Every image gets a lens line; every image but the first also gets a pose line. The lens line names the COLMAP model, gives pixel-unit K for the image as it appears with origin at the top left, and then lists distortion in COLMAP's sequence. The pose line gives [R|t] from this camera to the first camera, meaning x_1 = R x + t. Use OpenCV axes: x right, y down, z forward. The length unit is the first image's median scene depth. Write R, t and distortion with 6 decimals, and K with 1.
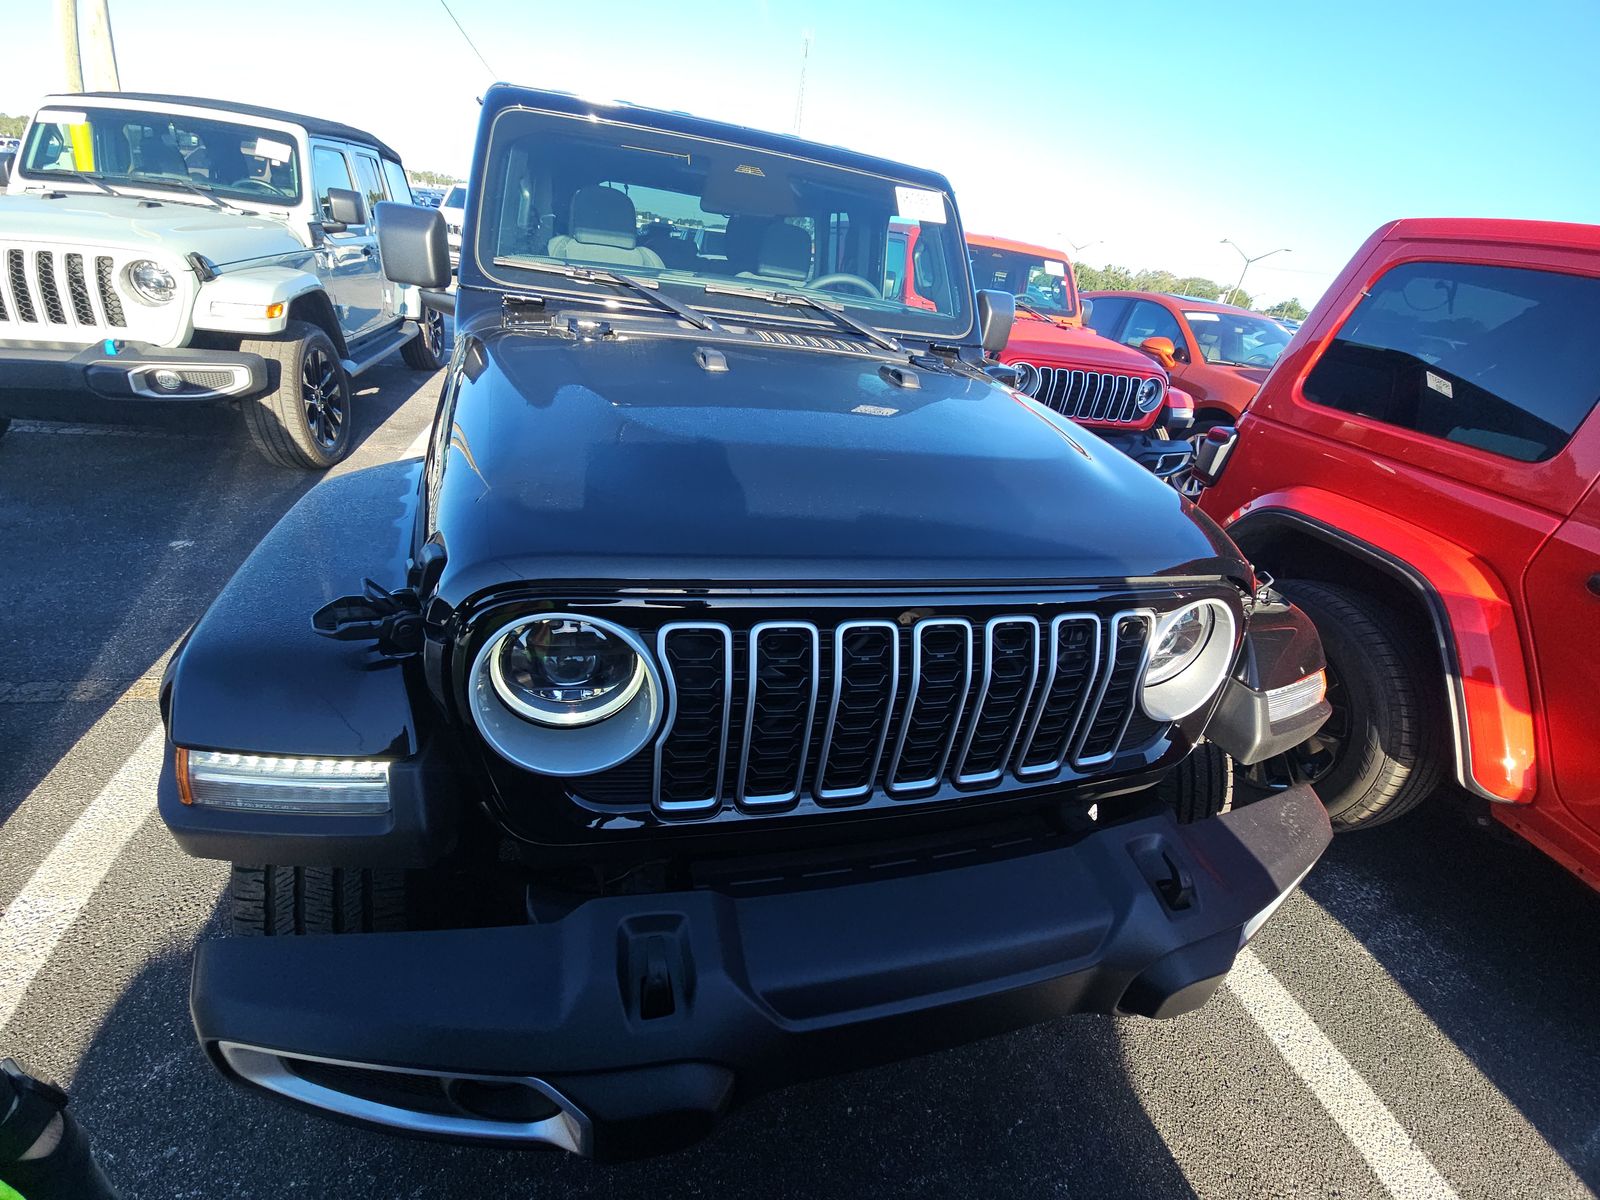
lens RADIAL K [[650.6, 0, 800.0], [0, 650.6, 600.0], [0, 0, 1]] dist [0.021982, -0.016711]
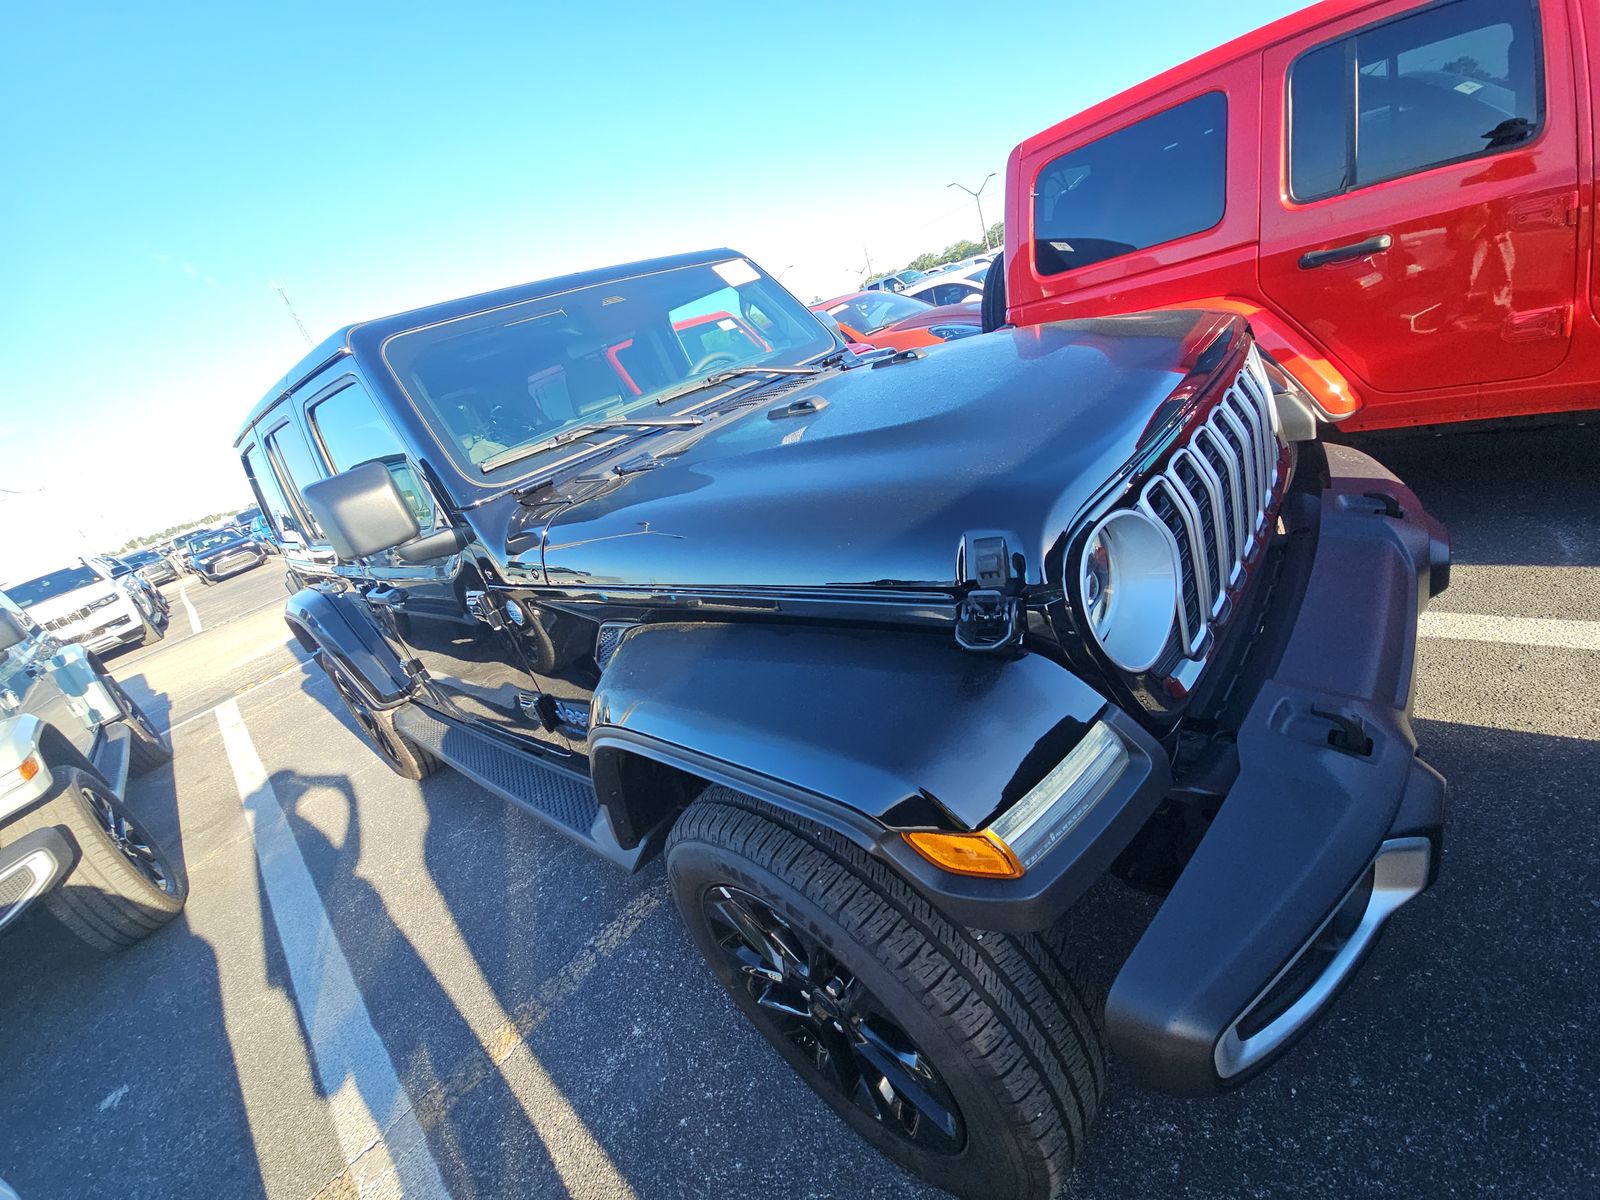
lens RADIAL K [[650.6, 0, 800.0], [0, 650.6, 600.0], [0, 0, 1]] dist [0.021982, -0.016711]
pose [[0.748229, -0.563685, 0.349873, -0.427902], [0.609150, 0.792639, -0.025679, -0.054922], [-0.262849, 0.232339, 0.936445, 0.041591]]
